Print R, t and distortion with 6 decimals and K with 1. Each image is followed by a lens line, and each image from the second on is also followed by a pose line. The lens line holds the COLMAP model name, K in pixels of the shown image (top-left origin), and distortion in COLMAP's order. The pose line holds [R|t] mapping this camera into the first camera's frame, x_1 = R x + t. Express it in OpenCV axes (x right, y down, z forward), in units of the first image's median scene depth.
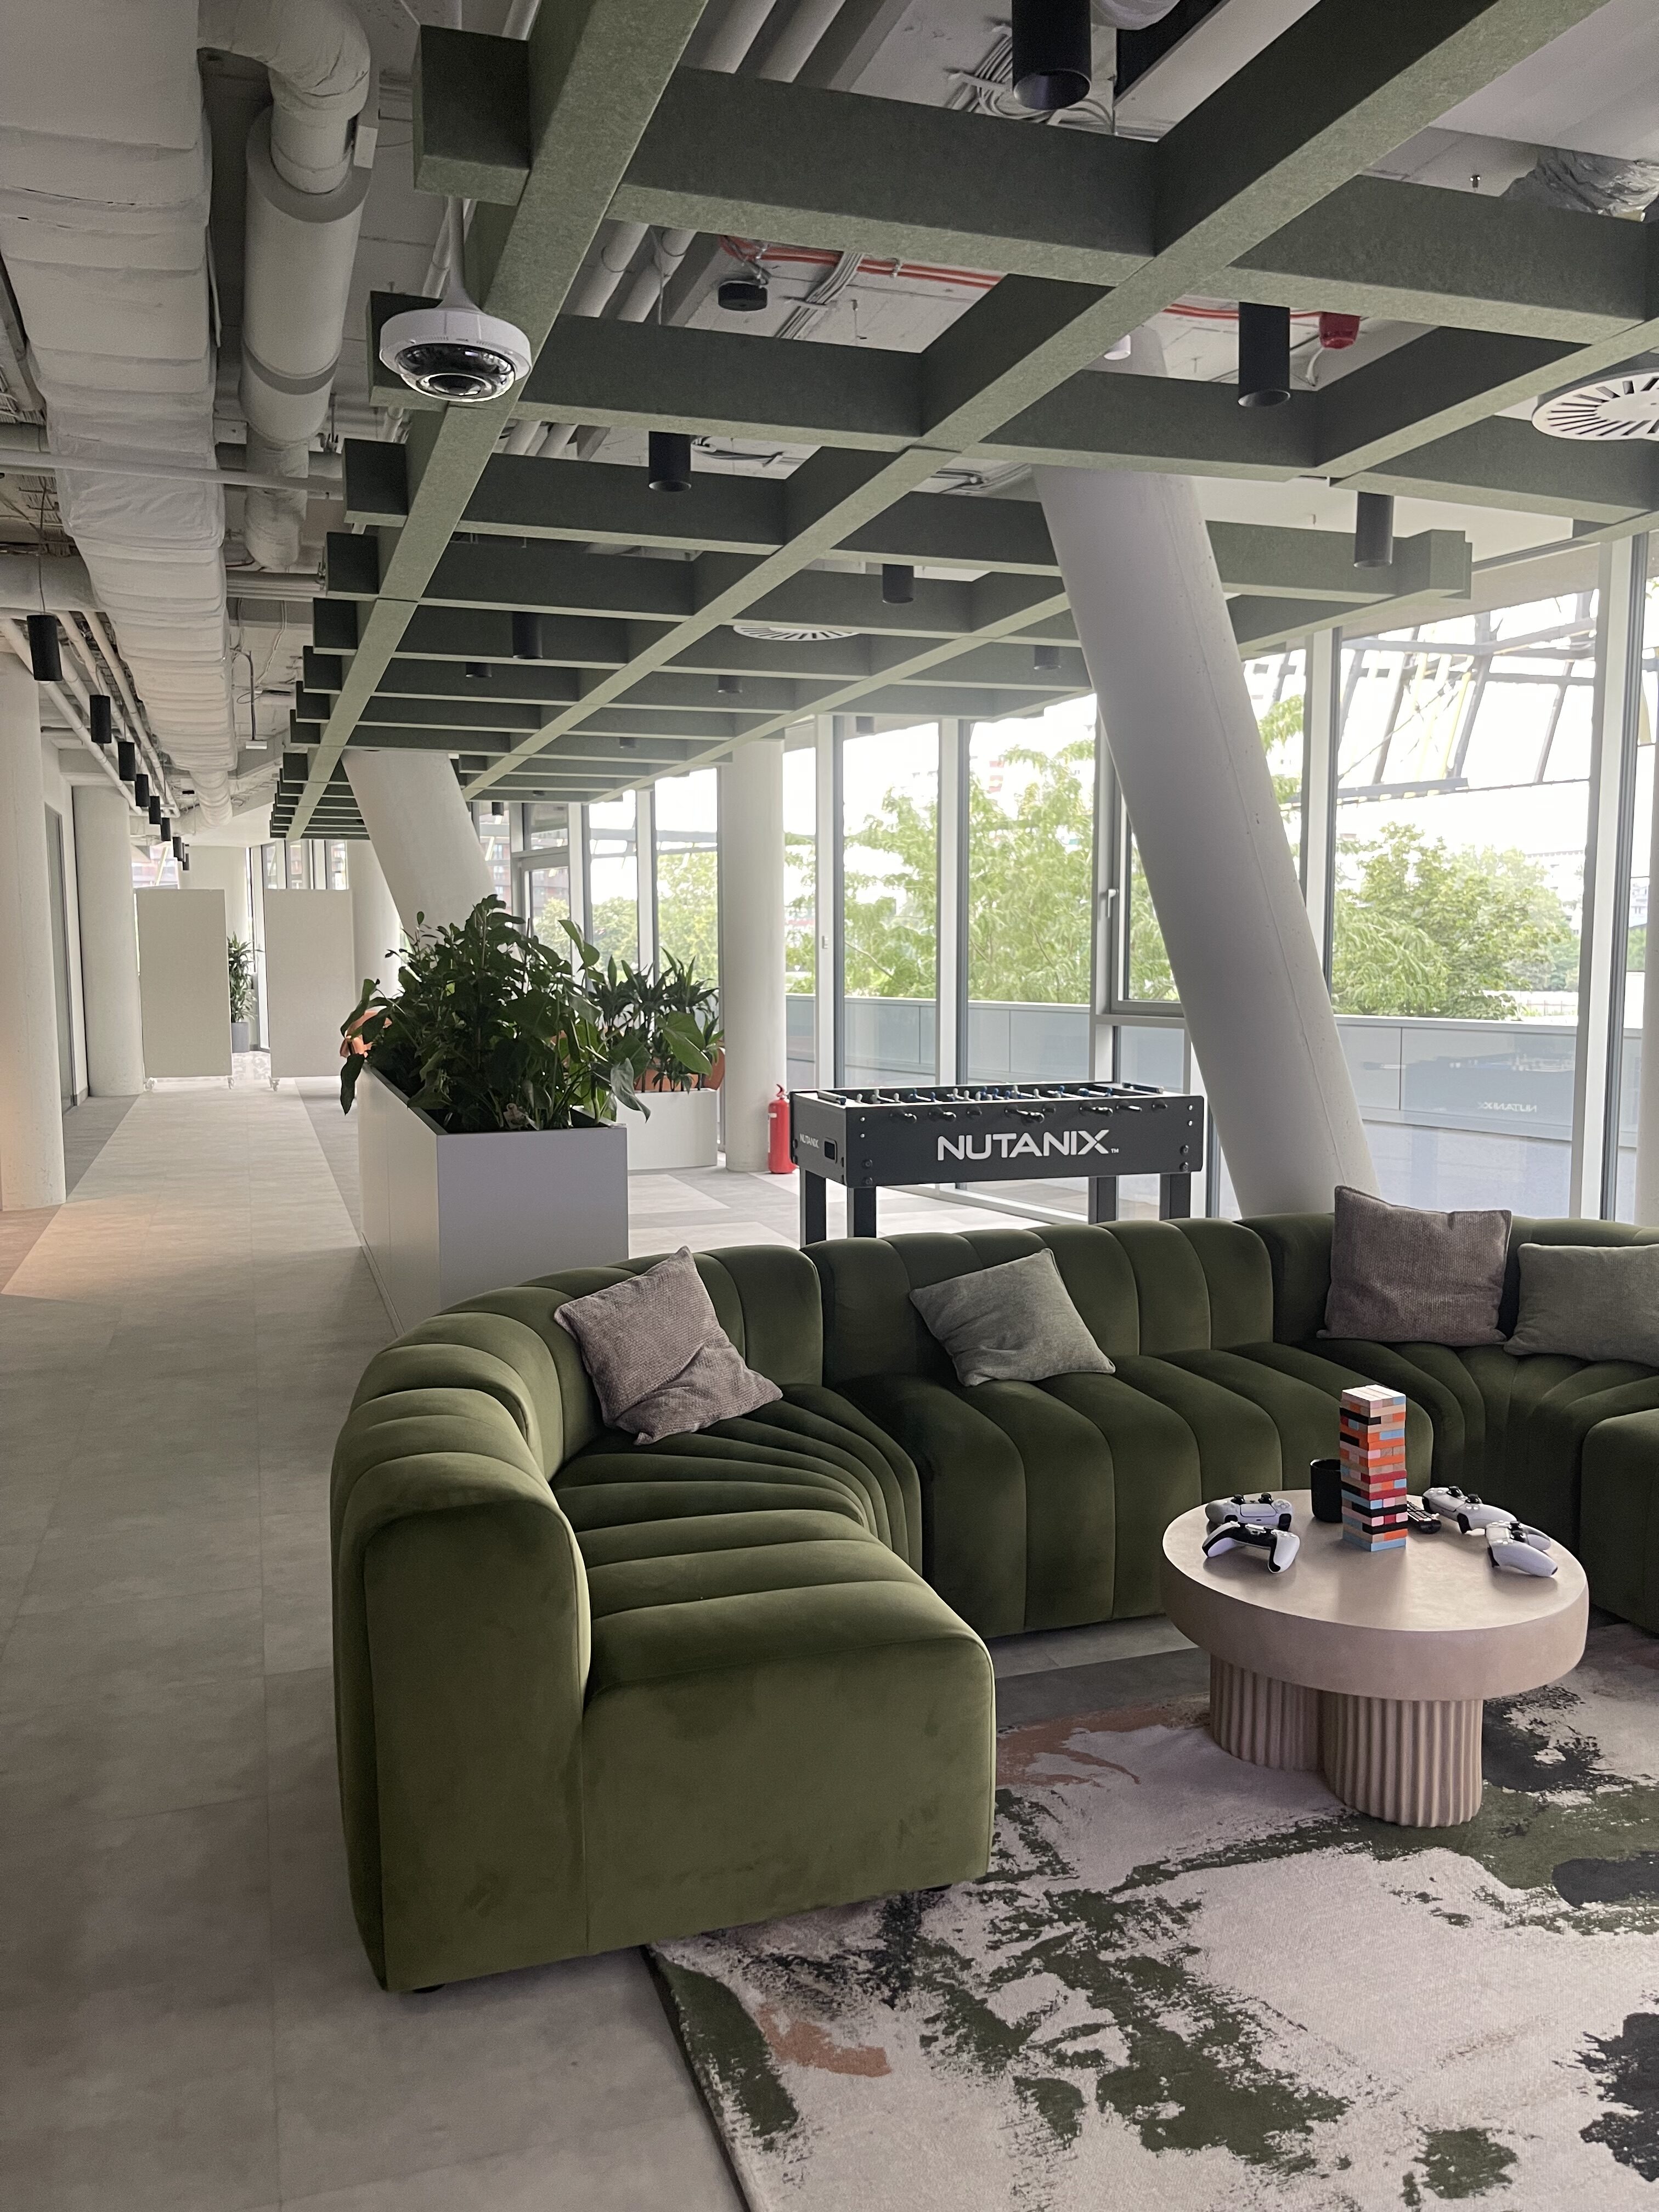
lens RADIAL K [[1676.1, 0, 801.2], [0, 1676.1, 1106.7], [0, 0, 1]] dist [0.129118, -0.140492]
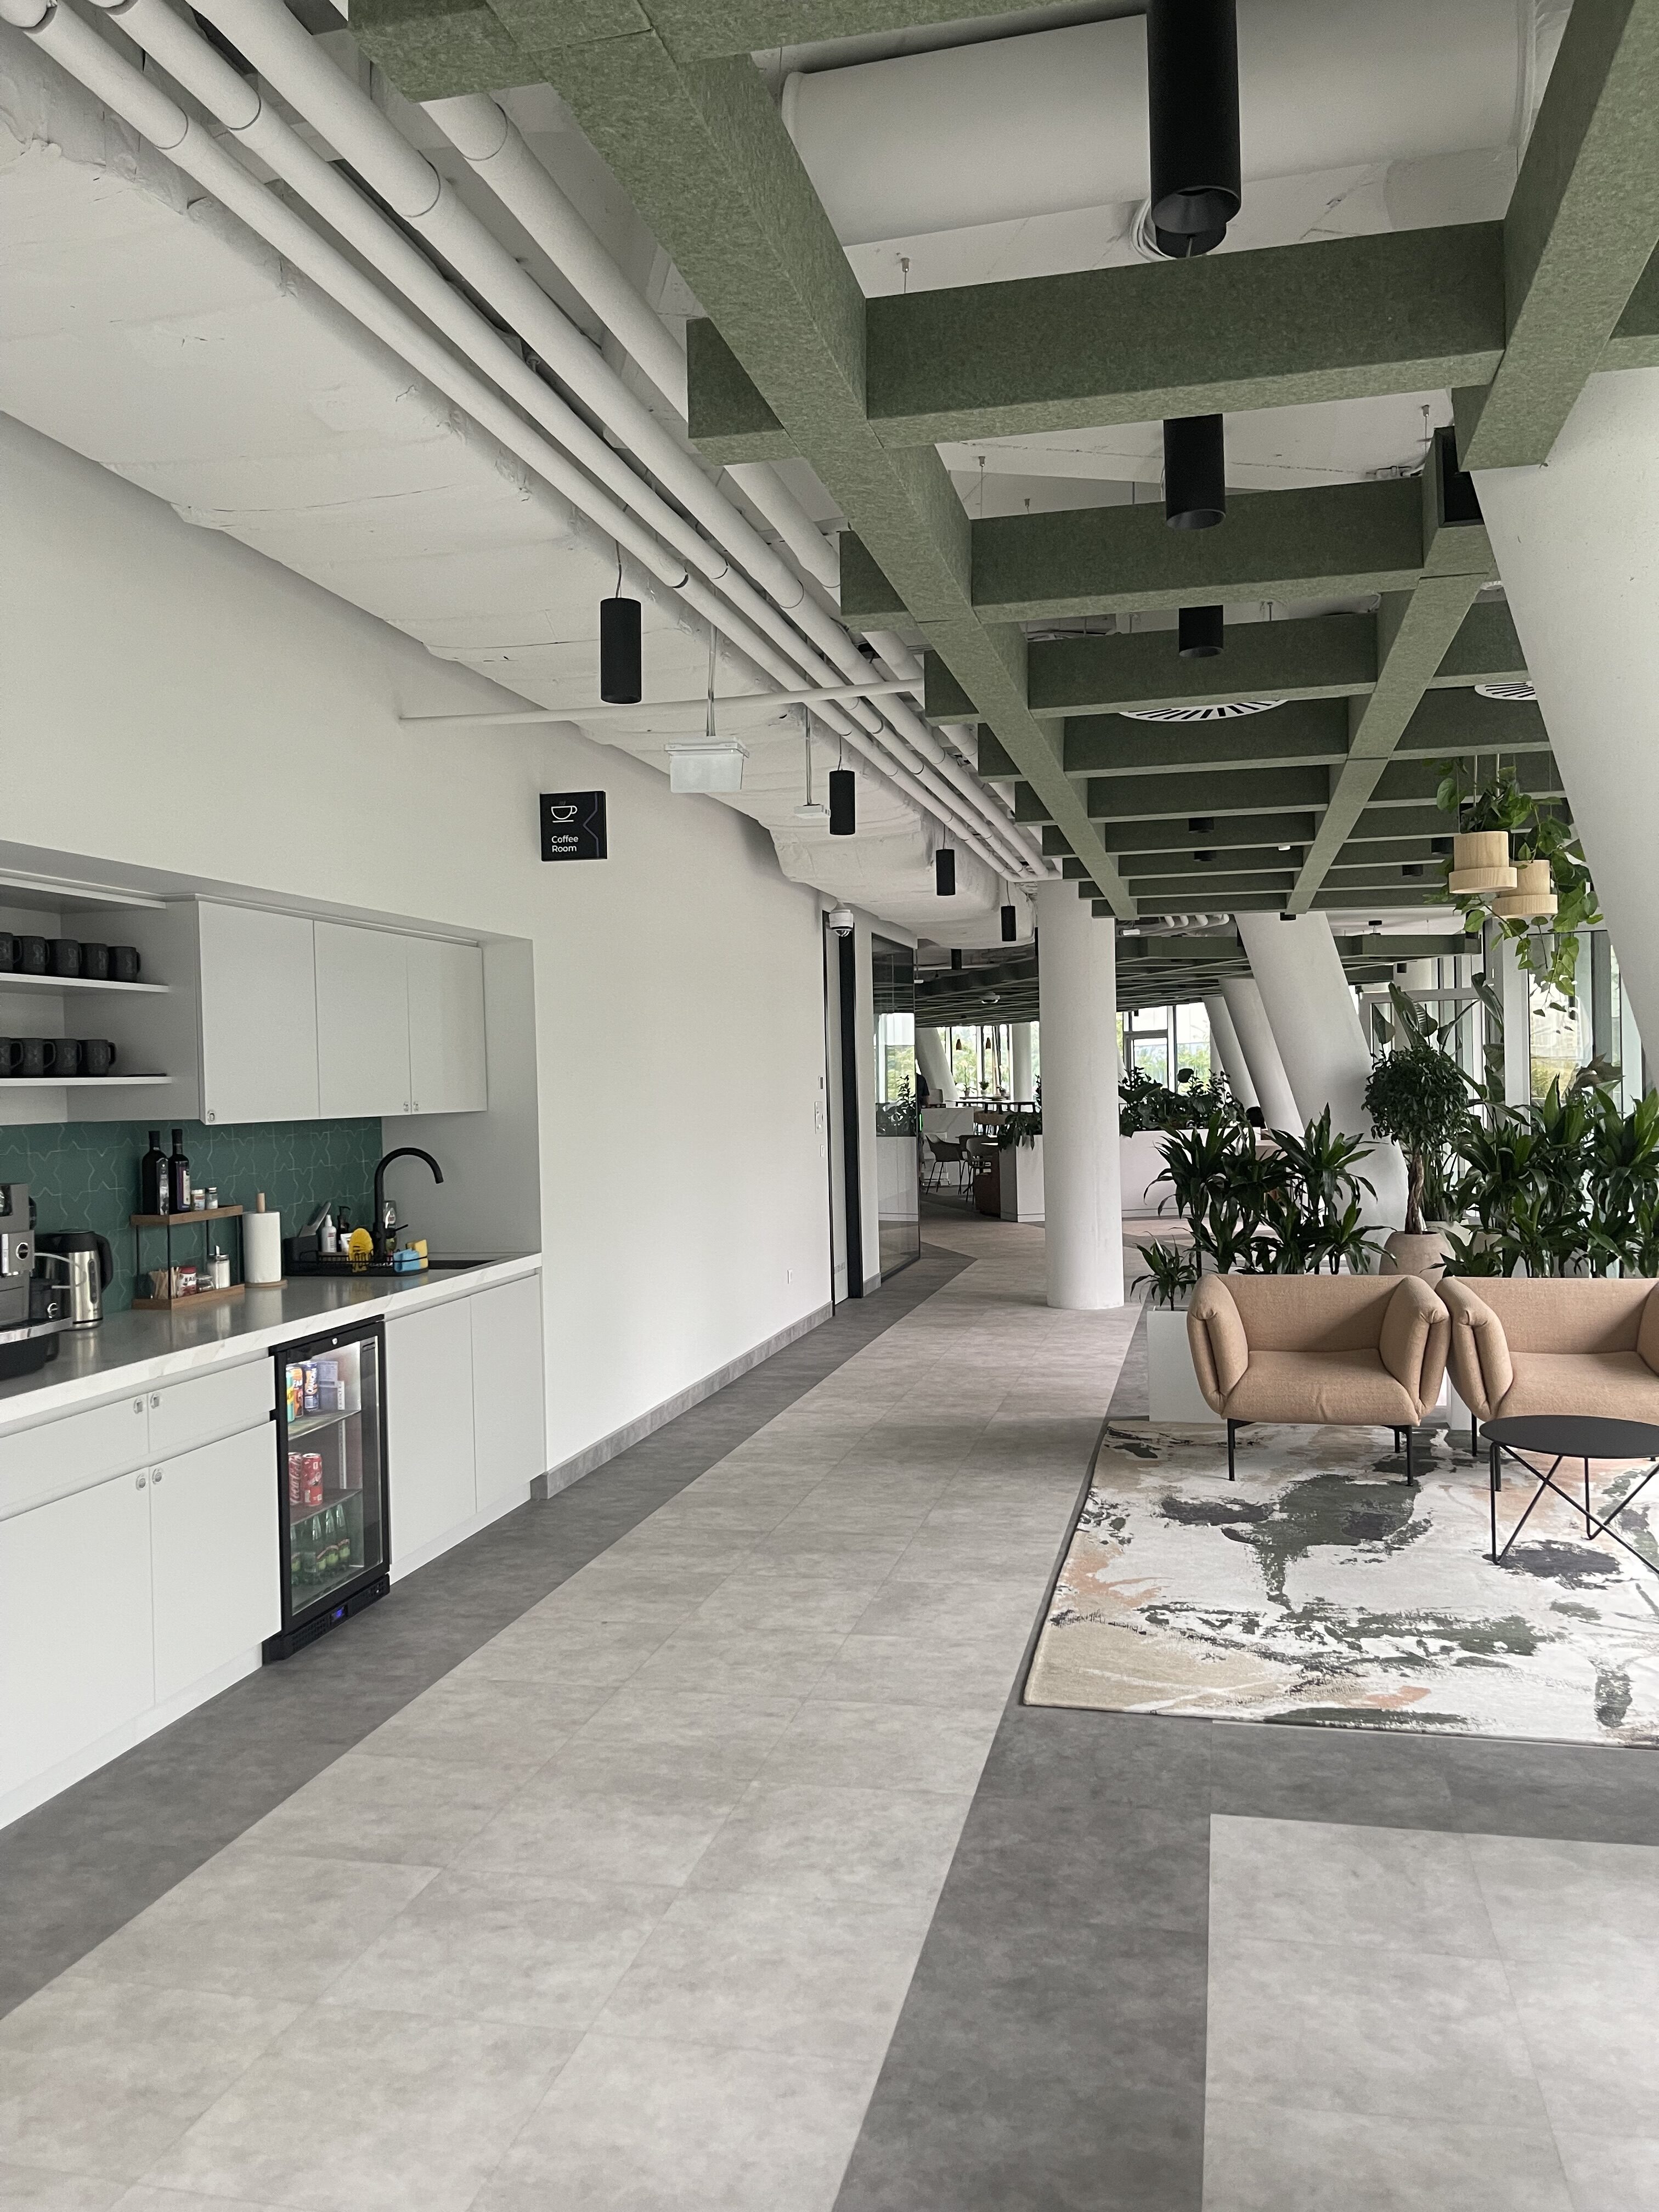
lens RADIAL K [[1683.4, 0, 839.0], [0, 1683.4, 1122.8], [0, 0, 1]] dist [0.047112, -0.054350]
pose [[0.544634, -0.031714, 0.838074, -1.366297], [0.108632, 0.993534, -0.032999, 0.027190], [-0.831609, 0.109014, 0.544557, 0.474523]]
